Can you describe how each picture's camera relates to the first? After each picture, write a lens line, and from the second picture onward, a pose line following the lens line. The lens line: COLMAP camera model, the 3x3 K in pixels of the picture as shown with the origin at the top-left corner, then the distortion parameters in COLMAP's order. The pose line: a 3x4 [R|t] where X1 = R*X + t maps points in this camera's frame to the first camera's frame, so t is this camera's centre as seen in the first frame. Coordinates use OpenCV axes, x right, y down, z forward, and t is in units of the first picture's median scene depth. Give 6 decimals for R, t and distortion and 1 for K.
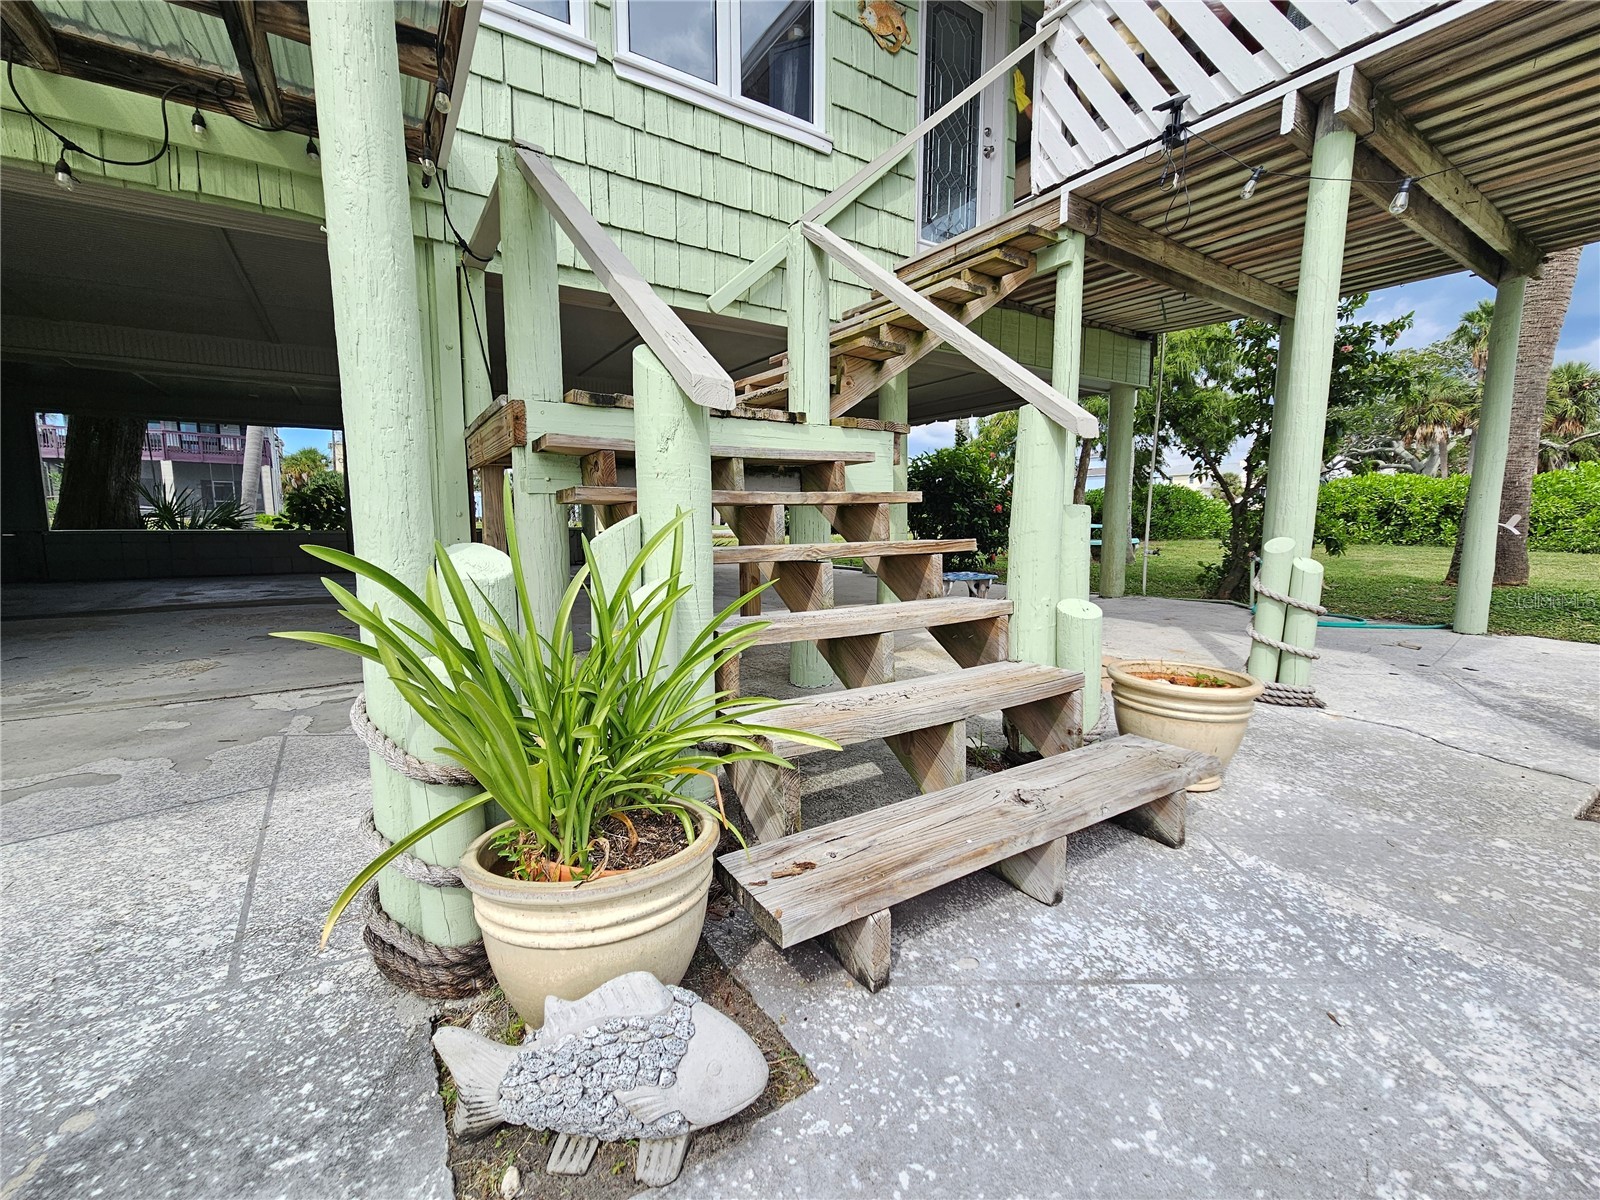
lens RADIAL K [[658.8, 0, 799.3], [0, 658.8, 596.3], [0, 0, 1]] dist [0.001660, -0.001200]
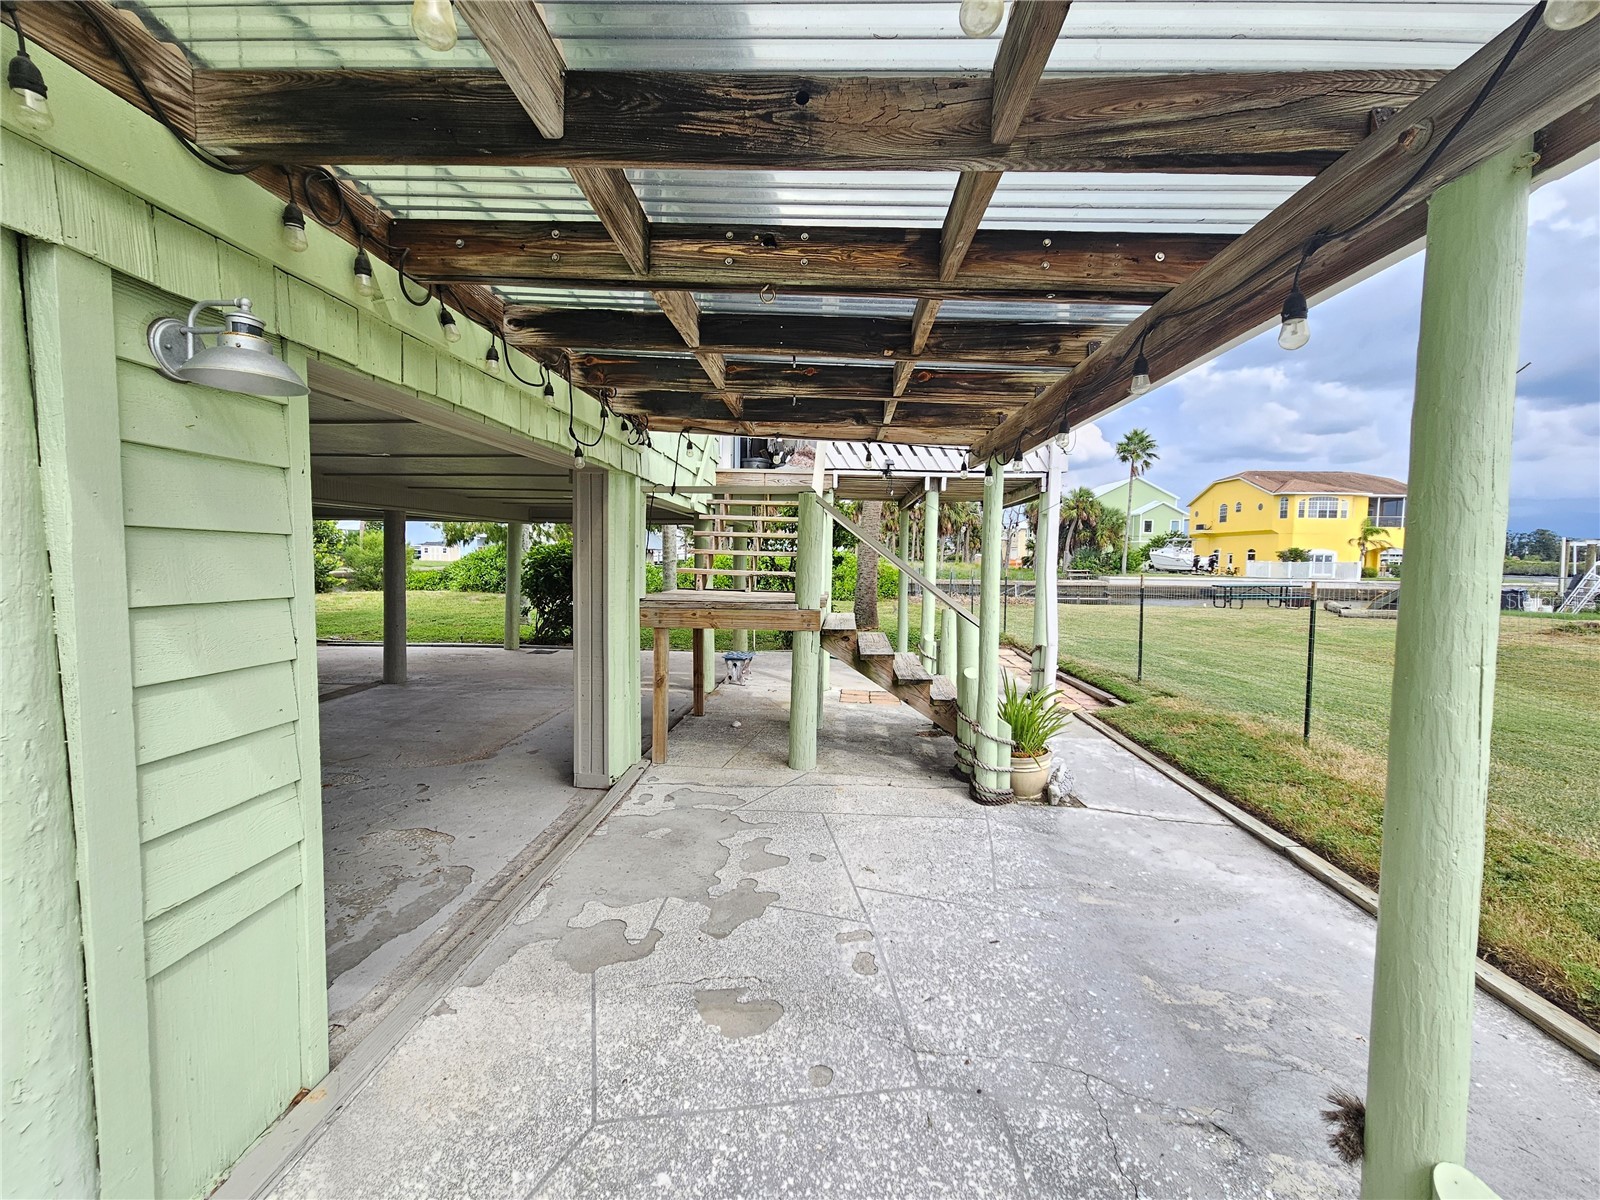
lens RADIAL K [[658.8, 0, 791.4], [0, 658.8, 592.6], [0, 0, 1]] dist [0.001660, -0.001200]
pose [[0.599457, -0.034211, 0.799675, -1.683480], [0.080298, 0.996616, -0.017557, -0.252108], [-0.796369, 0.074738, 0.600176, -0.156054]]
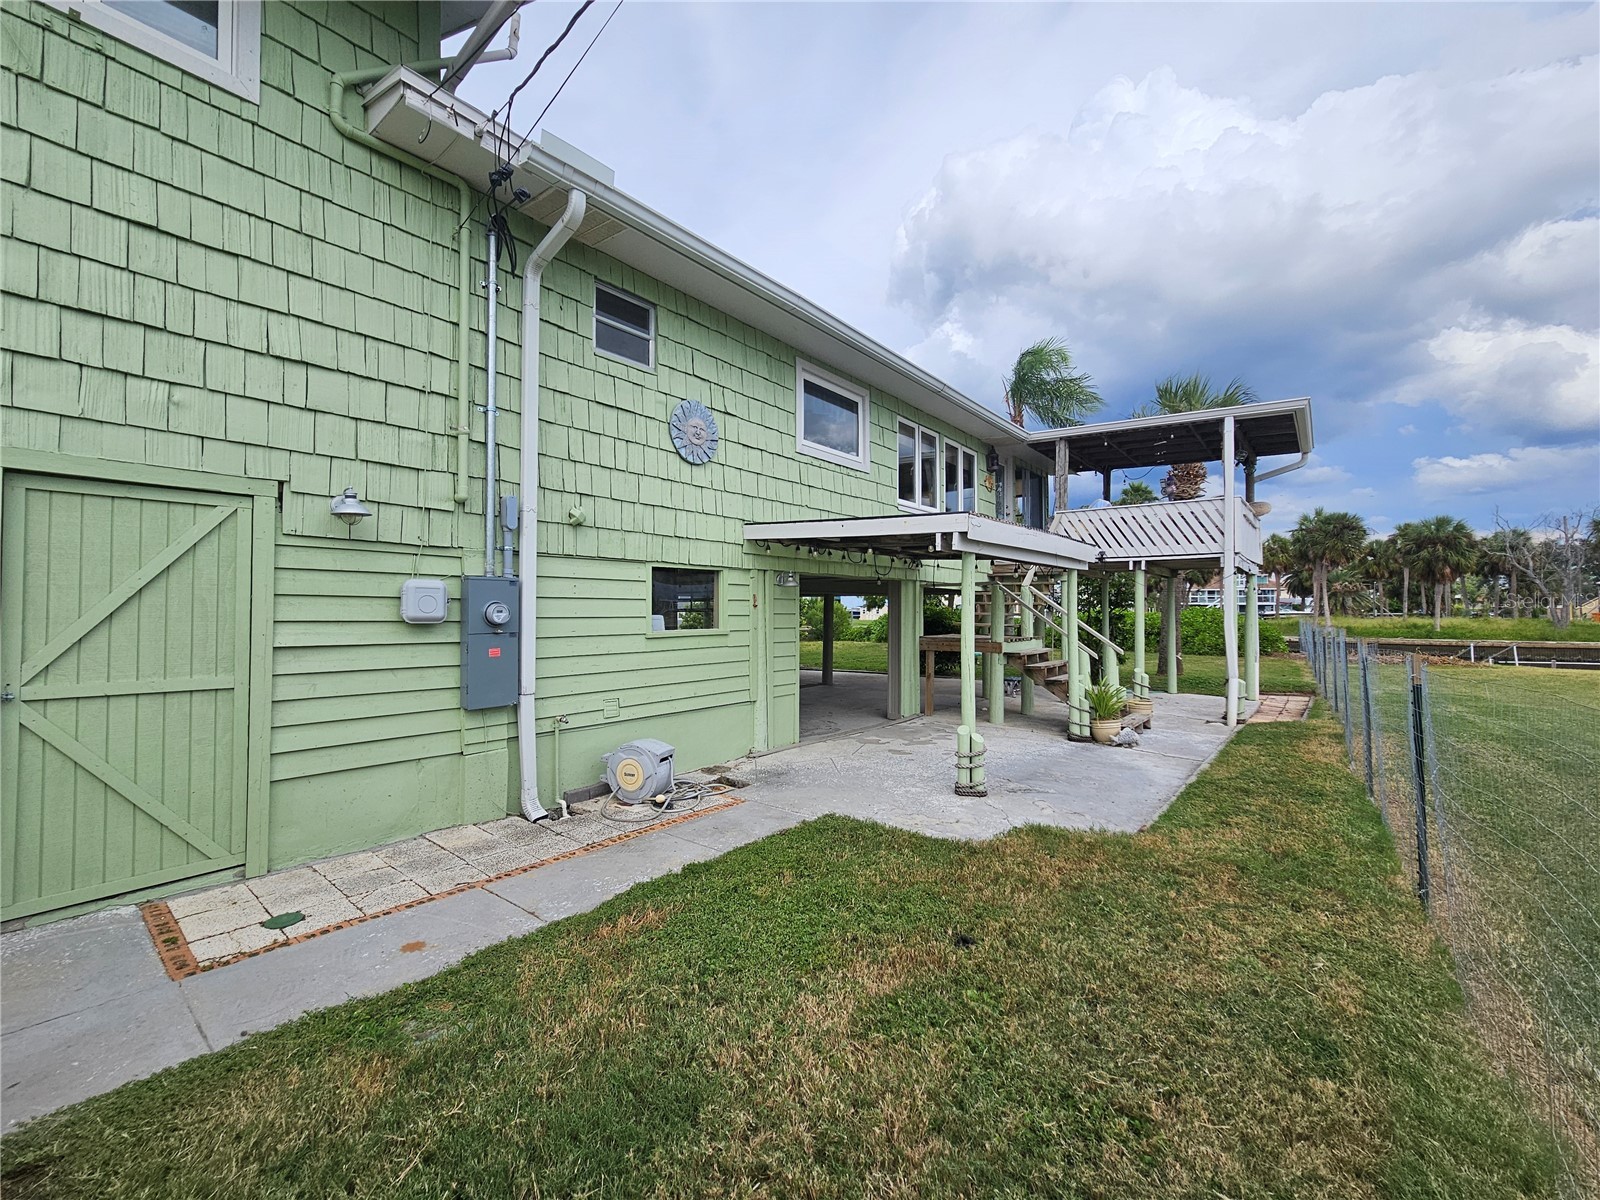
lens RADIAL K [[658.8, 0, 796.9], [0, 658.8, 600.8], [0, 0, 1]] dist [0.001660, -0.001200]
pose [[0.949205, 0.006543, 0.314590, -2.329199], [0.036319, 0.990823, -0.130192, -0.049201], [-0.312554, 0.135004, 0.940257, -2.012508]]
